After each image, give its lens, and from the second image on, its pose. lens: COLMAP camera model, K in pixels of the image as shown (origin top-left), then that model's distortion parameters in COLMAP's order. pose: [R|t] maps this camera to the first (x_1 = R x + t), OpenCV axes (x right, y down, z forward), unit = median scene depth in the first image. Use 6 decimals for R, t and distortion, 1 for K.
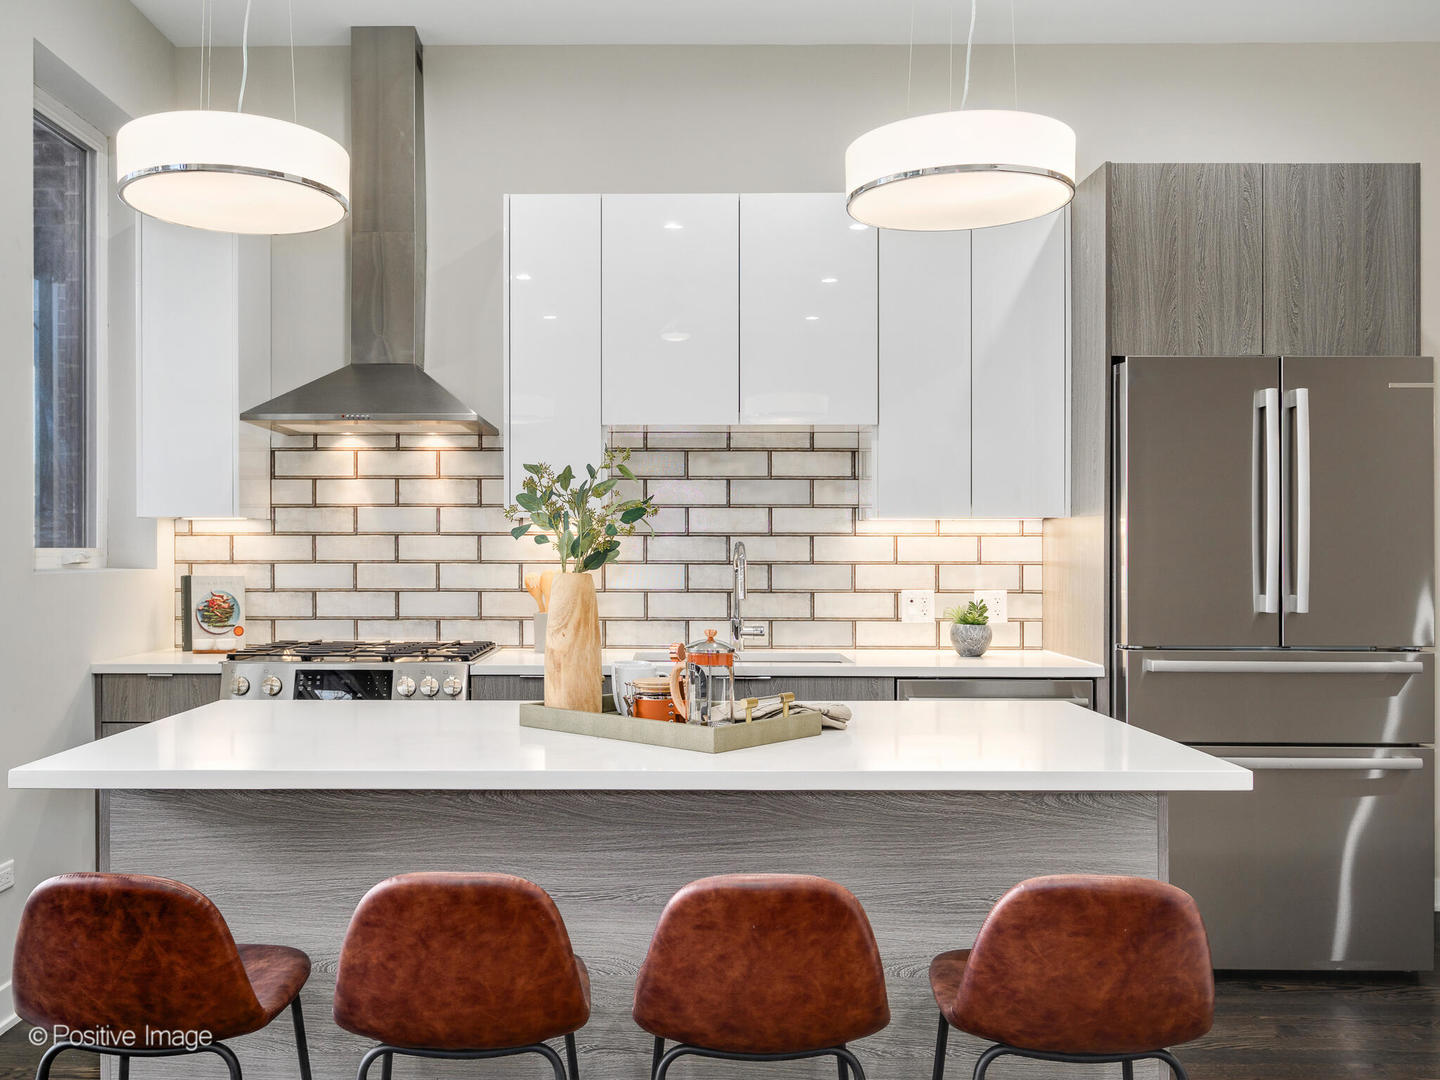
lens RADIAL K [[1269.5, 0, 648.8], [0, 1269.5, 591.2], [0, 0, 1]] dist [0.009801, 0.012202]
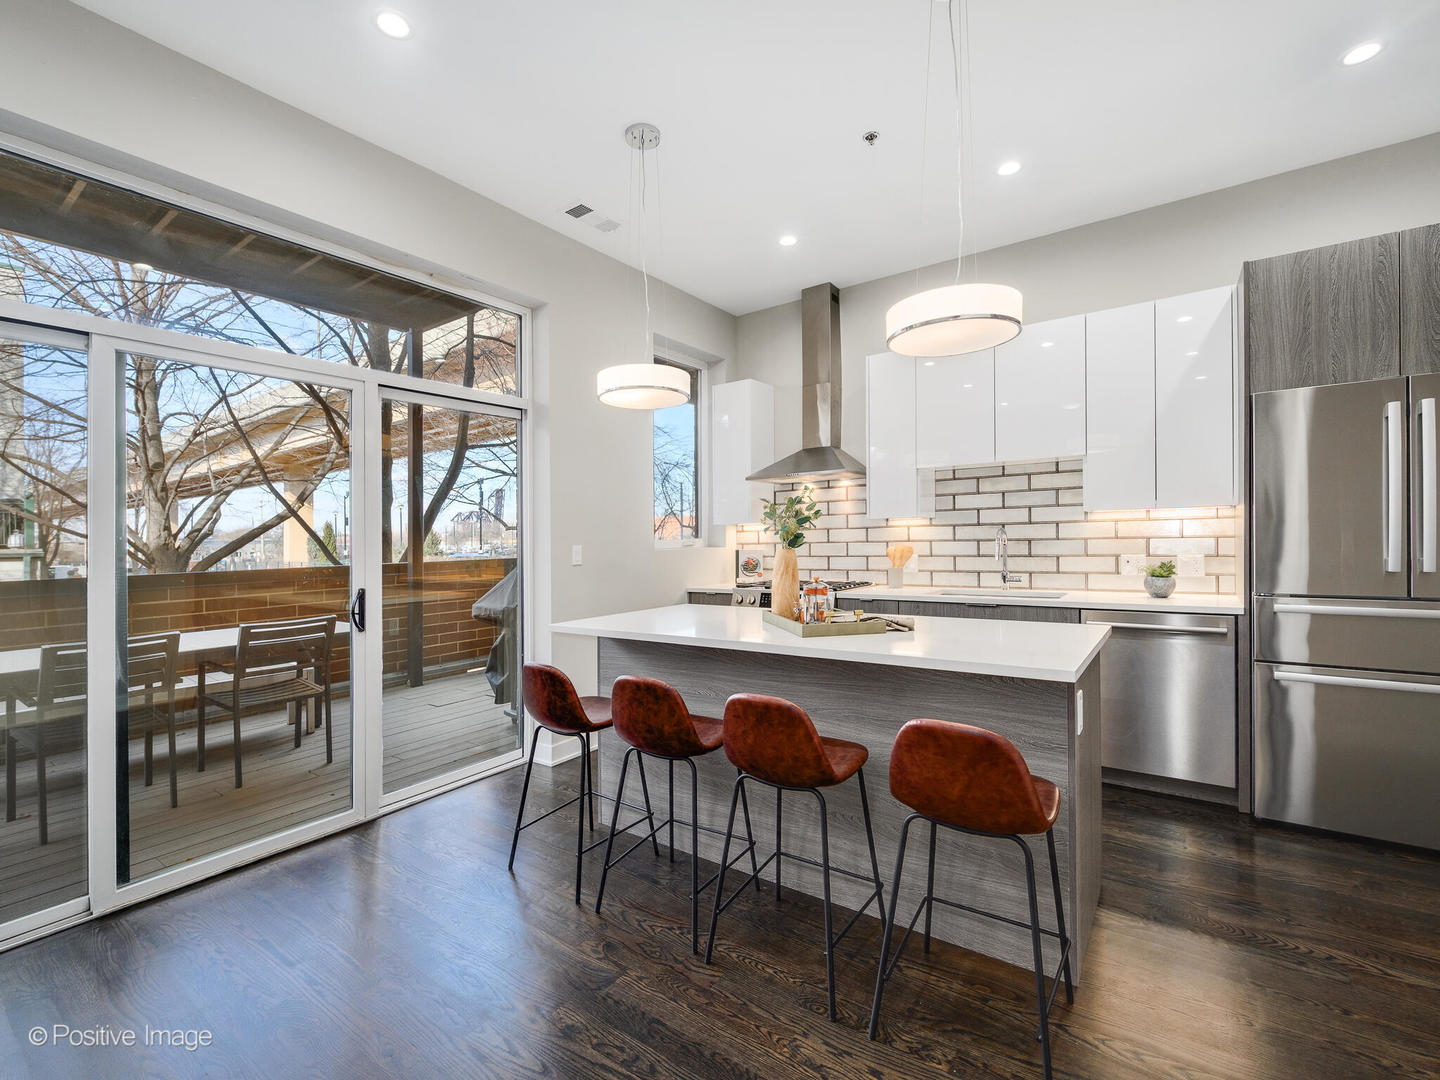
lens RADIAL K [[637.5, 0, 694.6], [0, 637.5, 556.5], [0, 0, 1]] dist [-0.006459, 0.003370]
pose [[0.812472, -0.002443, -0.582995, 0.234789], [0.002819, 0.999996, -0.000262, -0.000493], [0.582993, -0.001430, 0.812476, 0.037455]]
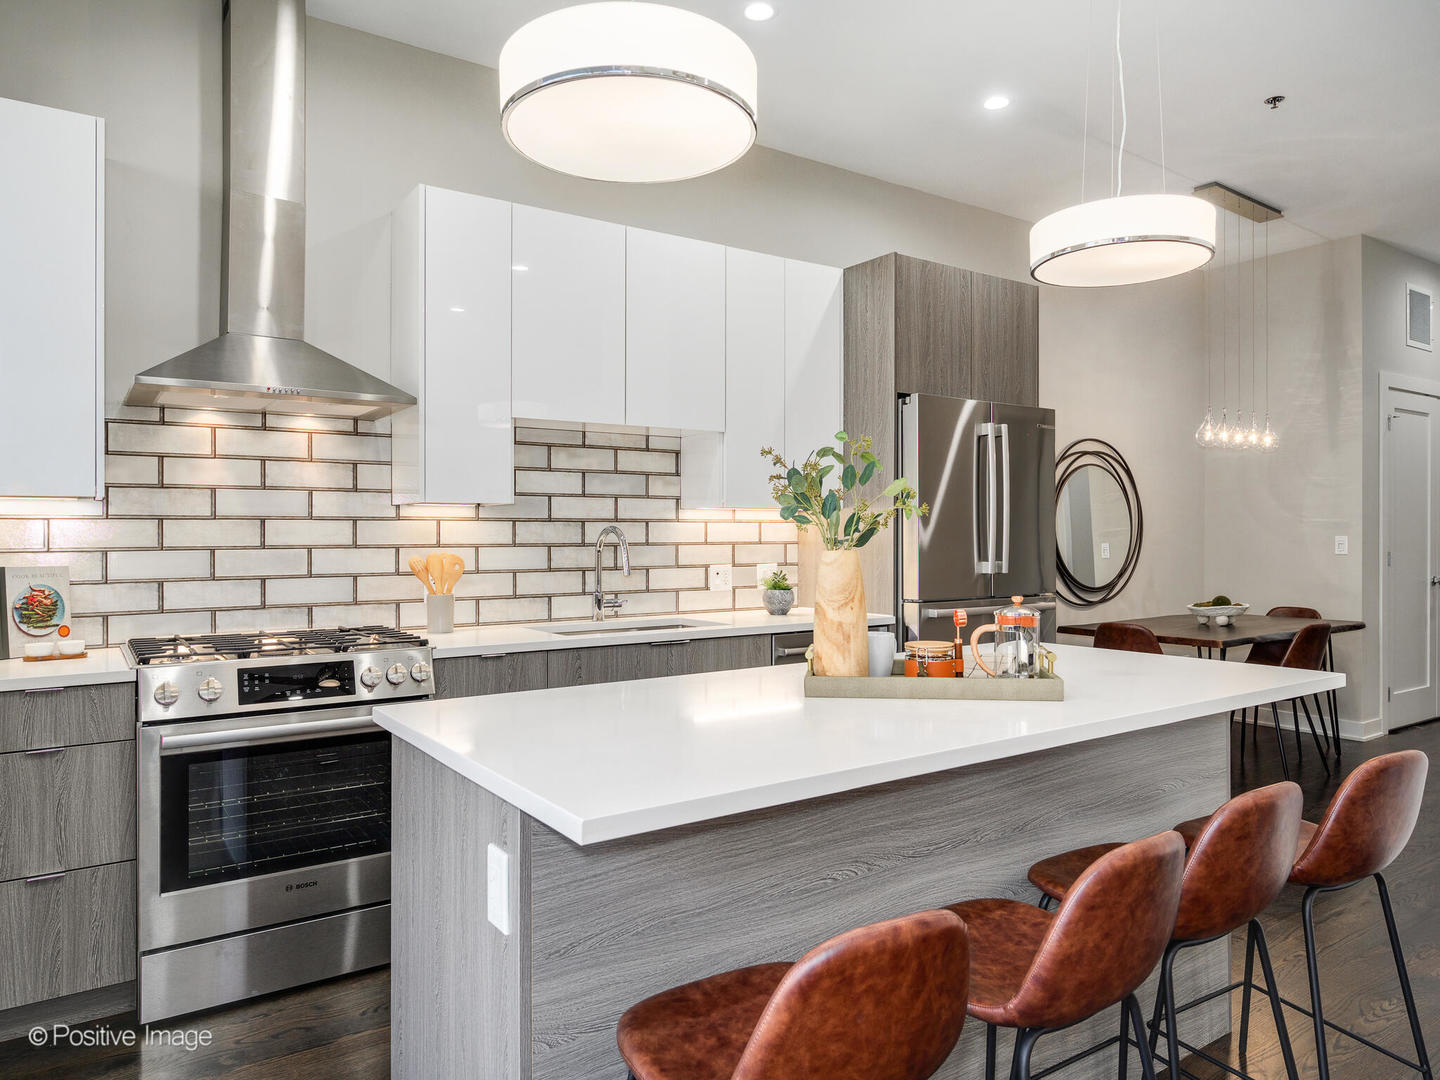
lens RADIAL K [[994.7, 0, 725.8], [0, 994.7, 548.7], [0, 0, 1]] dist [0.037197, 0.004858]
pose [[0.809487, -0.013038, 0.586994, -0.371315], [0.024094, 0.999649, -0.011022, -0.005919], [-0.586644, 0.023065, 0.809517, 0.200957]]
